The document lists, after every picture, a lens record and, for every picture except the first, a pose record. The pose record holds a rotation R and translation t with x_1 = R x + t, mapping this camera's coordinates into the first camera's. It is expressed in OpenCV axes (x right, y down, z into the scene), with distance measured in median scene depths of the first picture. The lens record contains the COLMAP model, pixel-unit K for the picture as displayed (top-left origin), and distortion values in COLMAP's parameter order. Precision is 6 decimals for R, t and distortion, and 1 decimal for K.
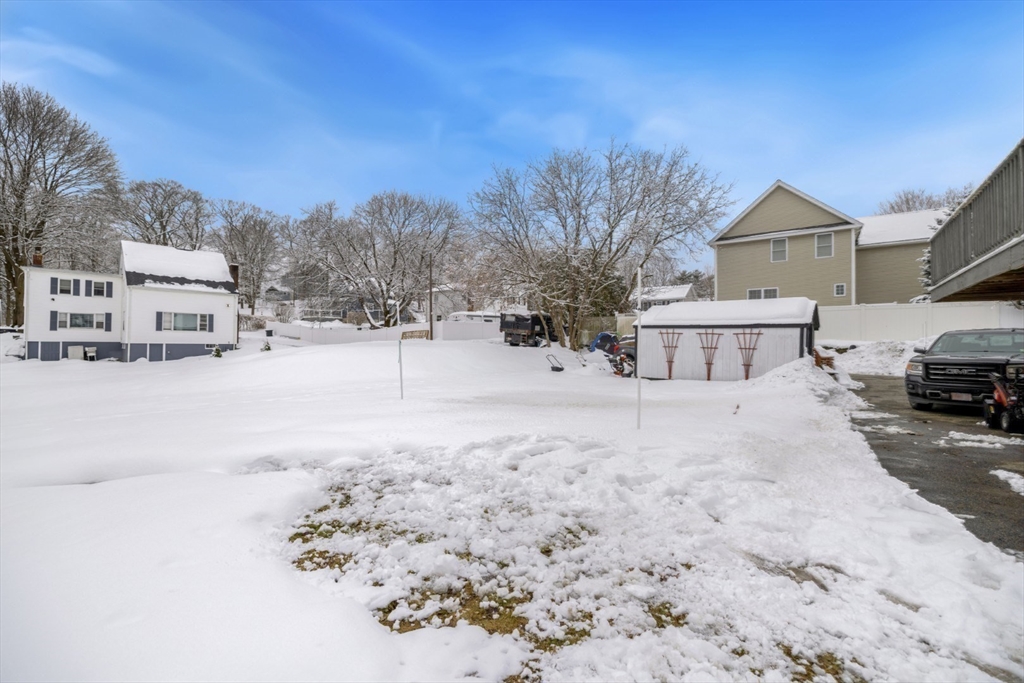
lens RADIAL K [[441.6, 0, 516.7], [0, 441.6, 341.4], [0, 0, 1]] dist [0.004070, 0.000660]
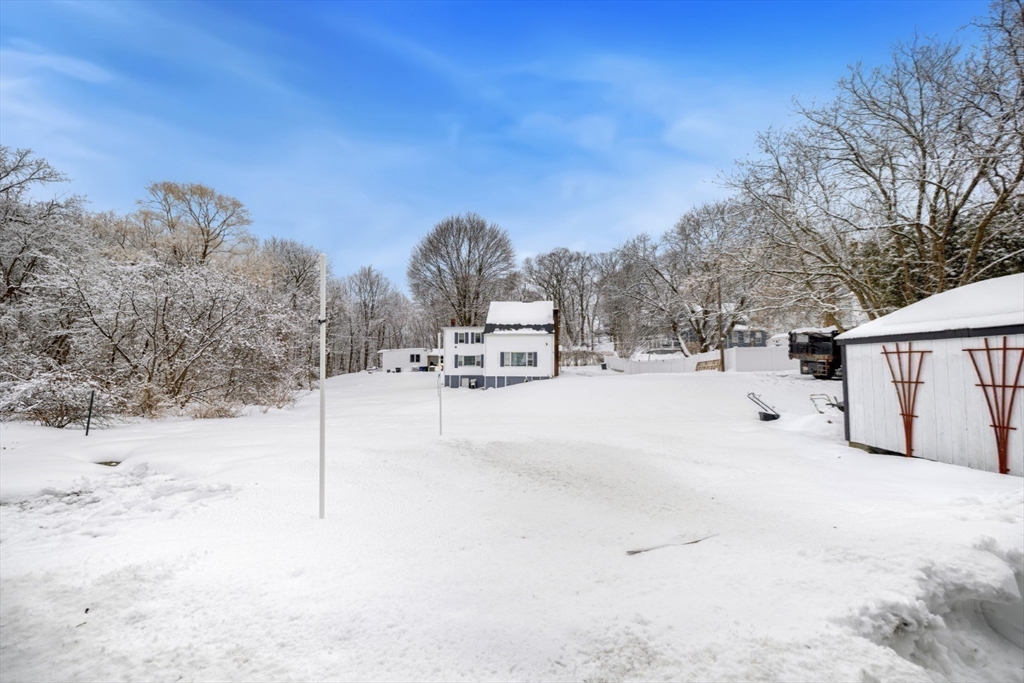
lens RADIAL K [[441.6, 0, 495.9], [0, 441.6, 341.3], [0, 0, 1]] dist [0.004070, 0.000660]
pose [[0.615839, -0.064294, -0.785245, 0.209945], [0.006264, 0.997033, -0.076722, 0.001140], [0.787847, 0.042330, 0.614414, 0.184630]]
